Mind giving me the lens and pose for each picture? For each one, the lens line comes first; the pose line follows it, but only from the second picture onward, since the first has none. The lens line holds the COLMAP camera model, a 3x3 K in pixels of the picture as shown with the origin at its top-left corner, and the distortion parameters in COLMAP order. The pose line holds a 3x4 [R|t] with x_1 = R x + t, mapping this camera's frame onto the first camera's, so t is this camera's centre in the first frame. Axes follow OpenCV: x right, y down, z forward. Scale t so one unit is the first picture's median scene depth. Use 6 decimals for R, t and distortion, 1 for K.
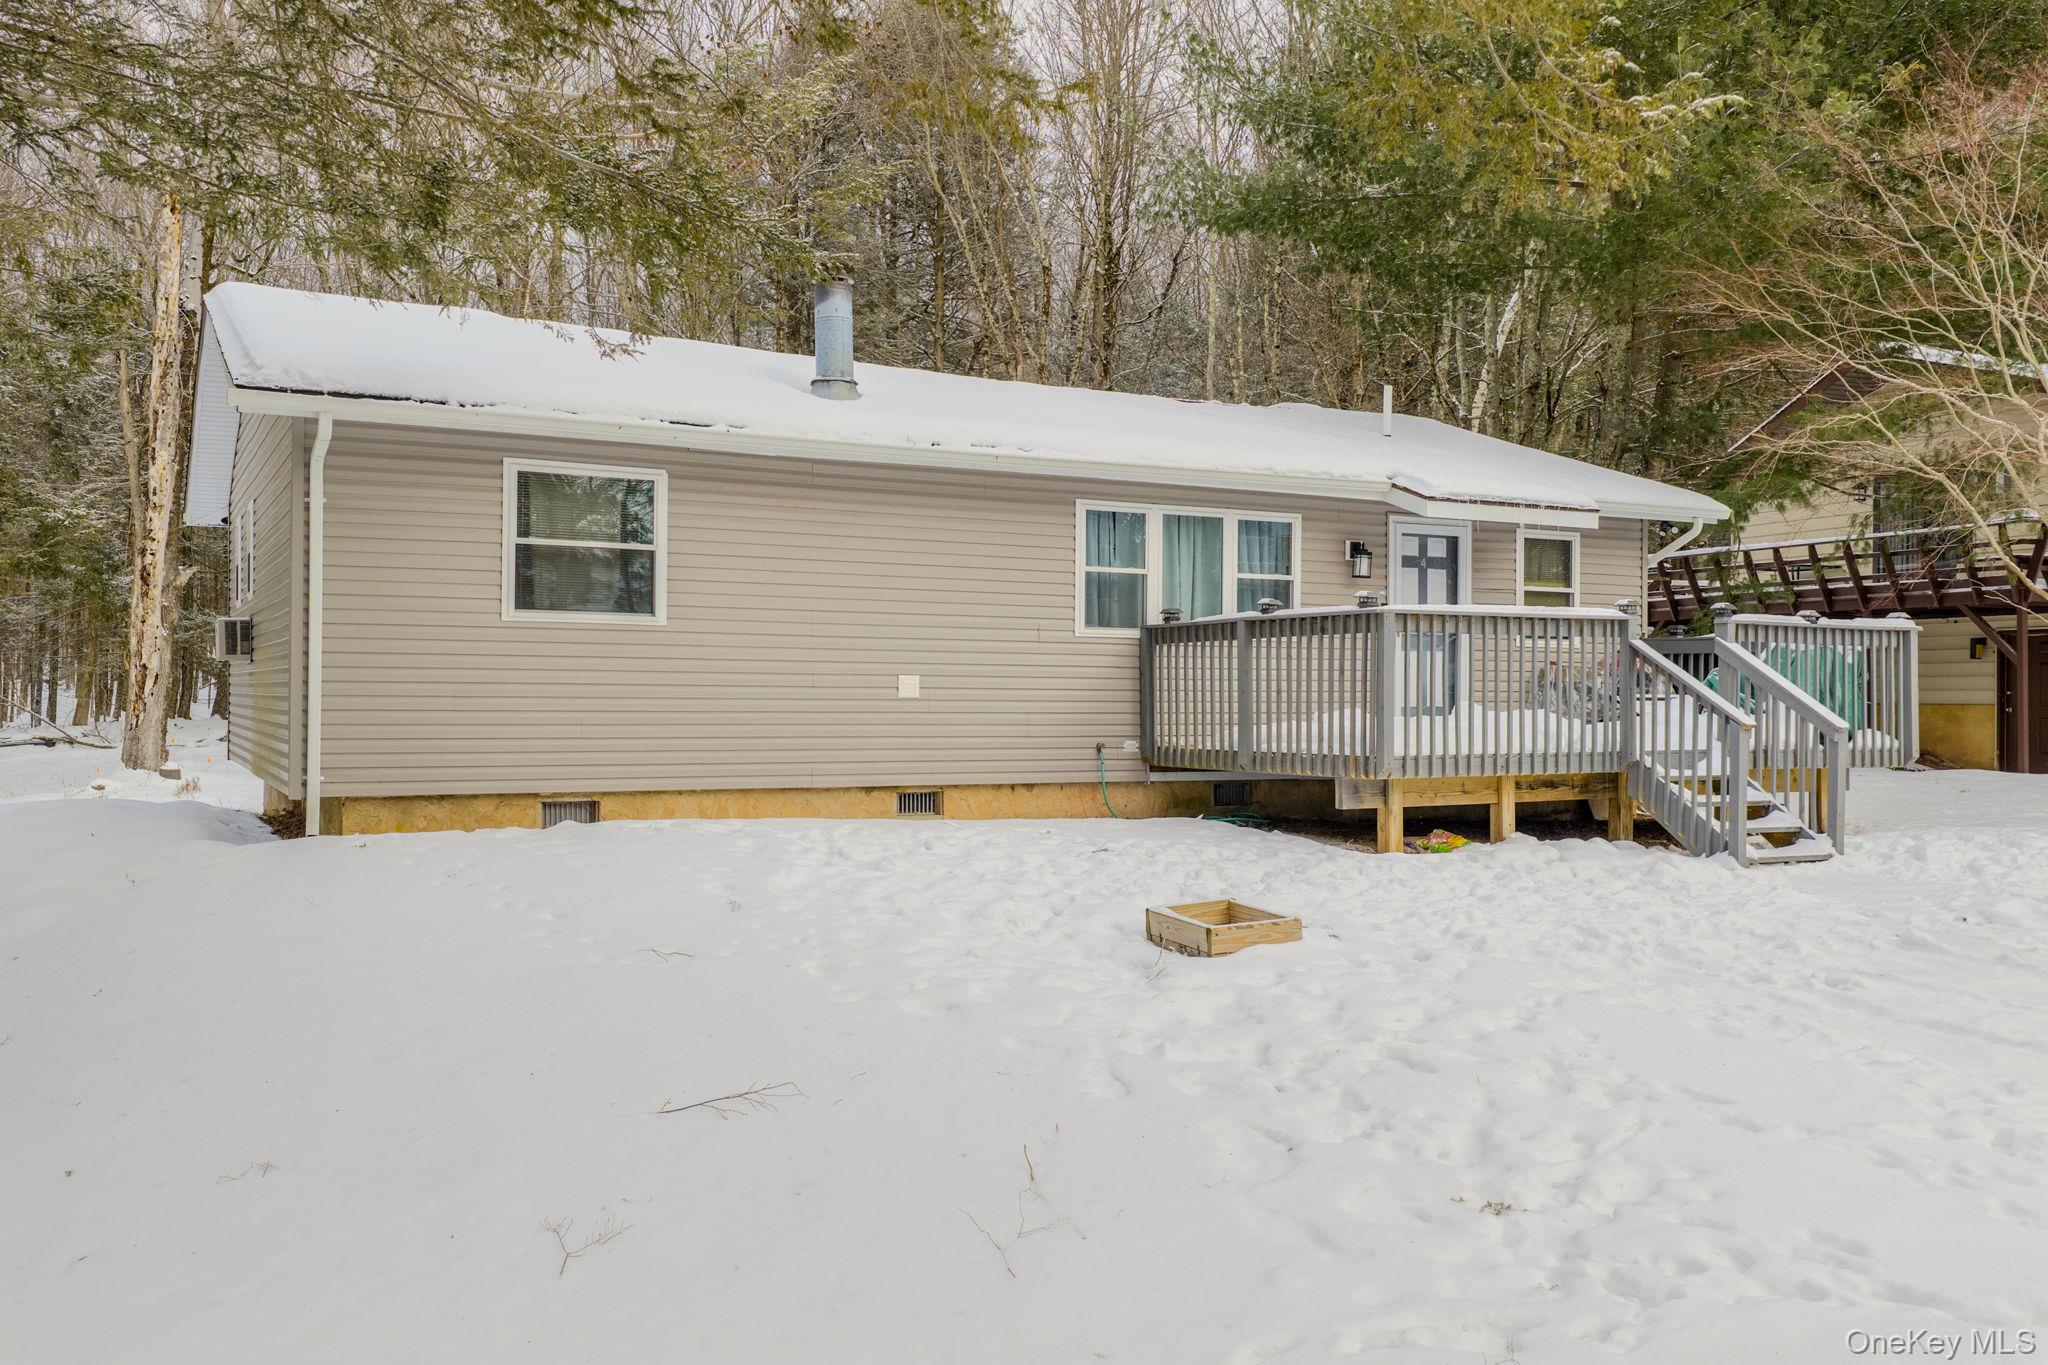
lens RADIAL K [[1716.5, 0, 1024.0], [0, 1716.5, 687.8], [0, 0, 1]] dist [0.023032, -0.027393]
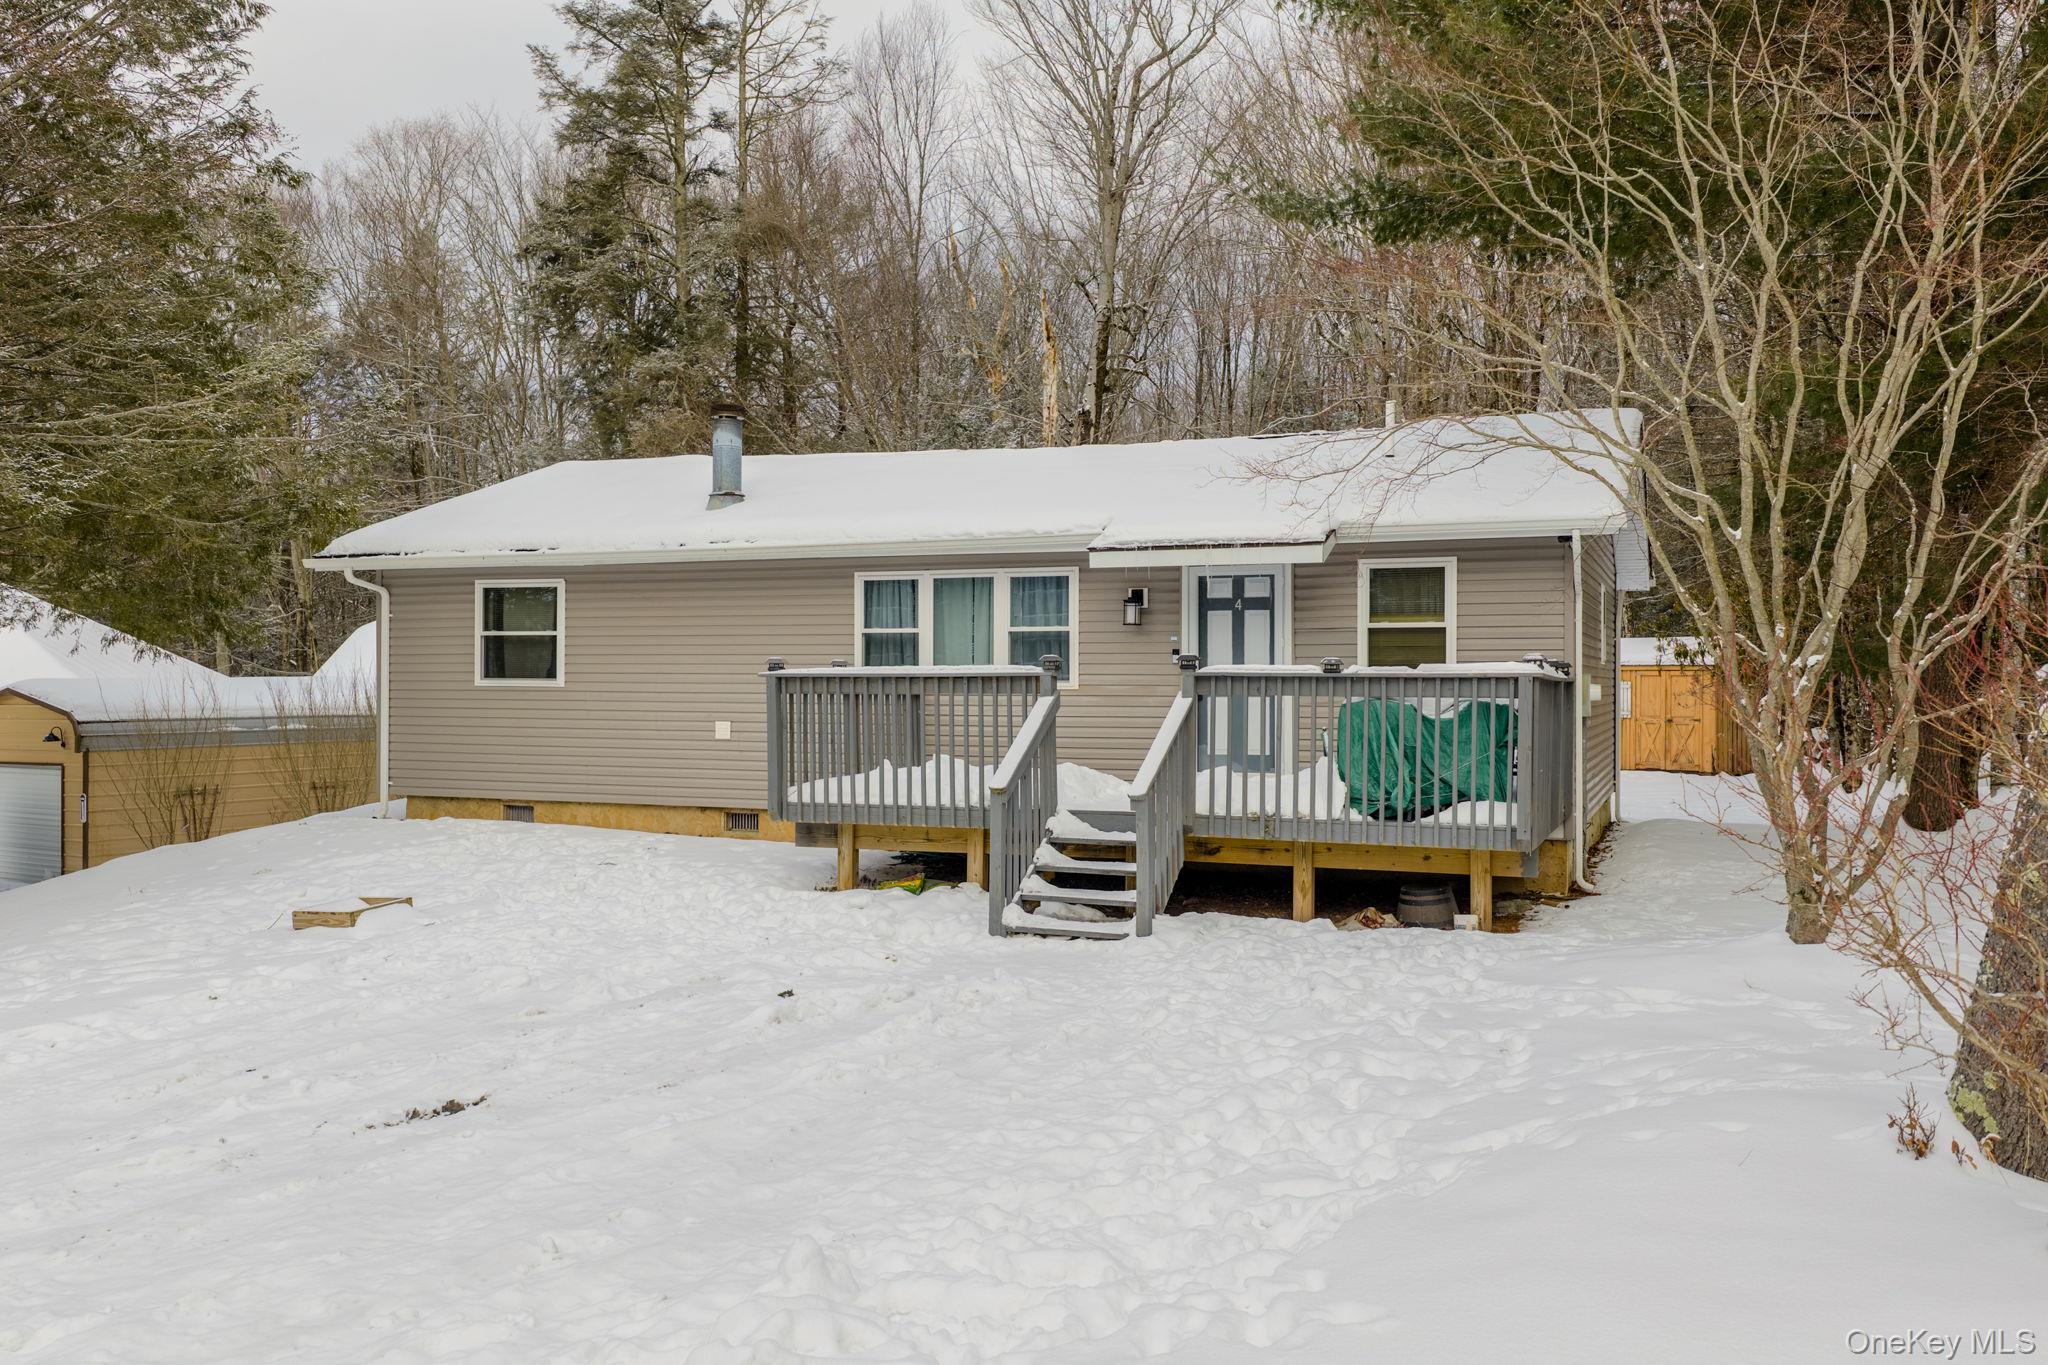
lens RADIAL K [[1716.5, 0, 1019.8], [0, 1716.5, 681.7], [0, 0, 1]] dist [0.023032, -0.027393]
pose [[0.632609, -0.005248, -0.774453, 1.018834], [0.003077, 0.999986, -0.004263, -0.029536], [0.774465, 0.000314, 0.632617, 0.342294]]
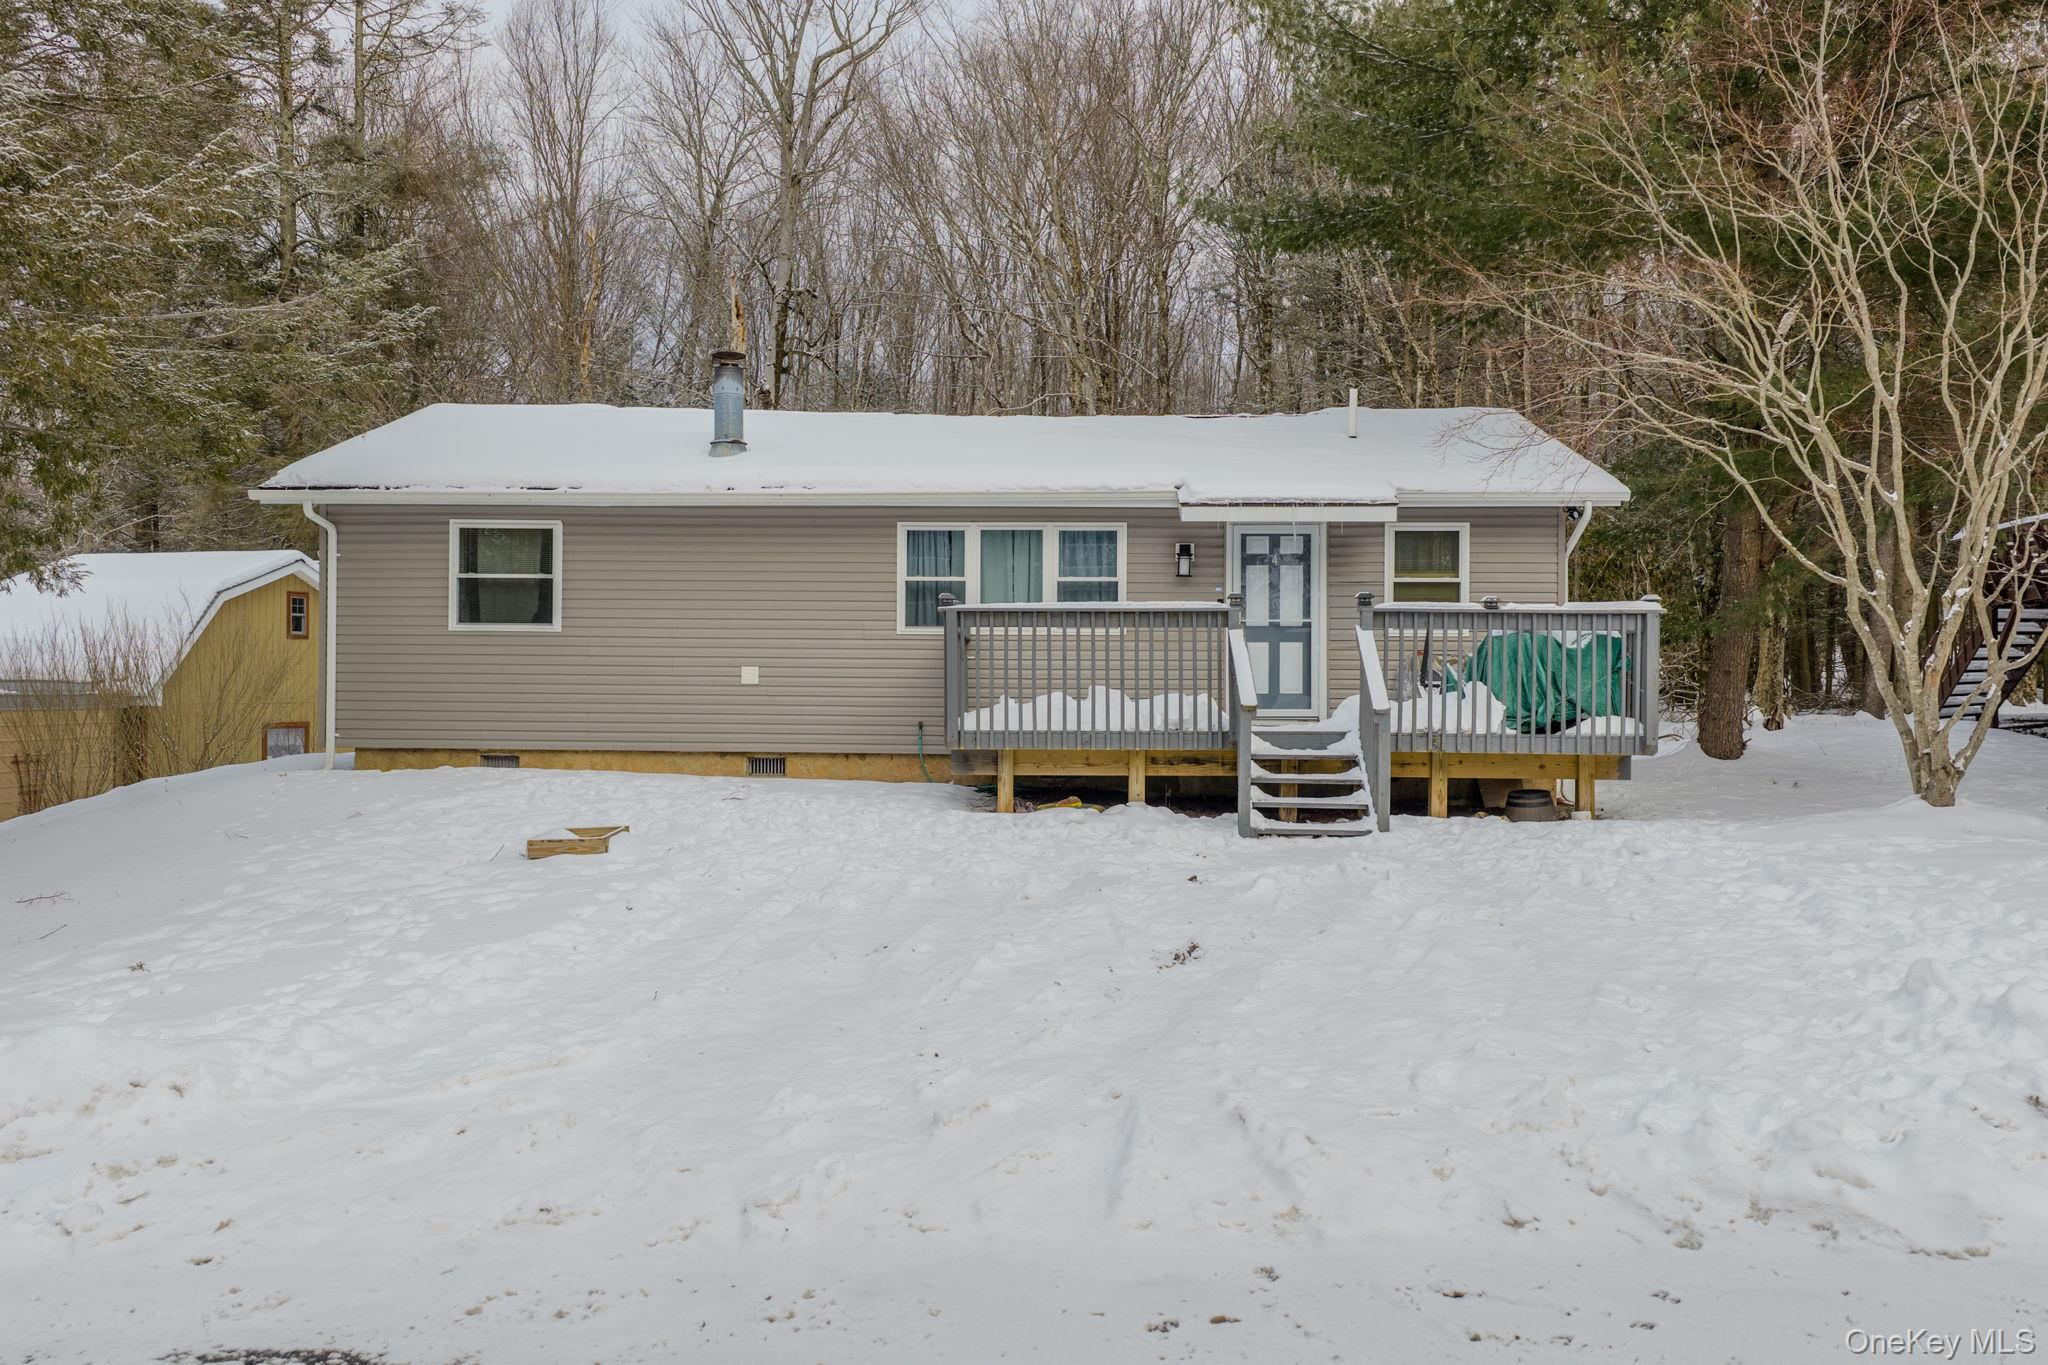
lens RADIAL K [[1716.5, 0, 1019.8], [0, 1716.5, 684.0], [0, 0, 1]] dist [0.023032, -0.027393]
pose [[0.856521, -0.002155, -0.516108, 0.740146], [0.000289, 0.999993, -0.003696, 0.010274], [0.516112, 0.003017, 0.856516, -0.004754]]
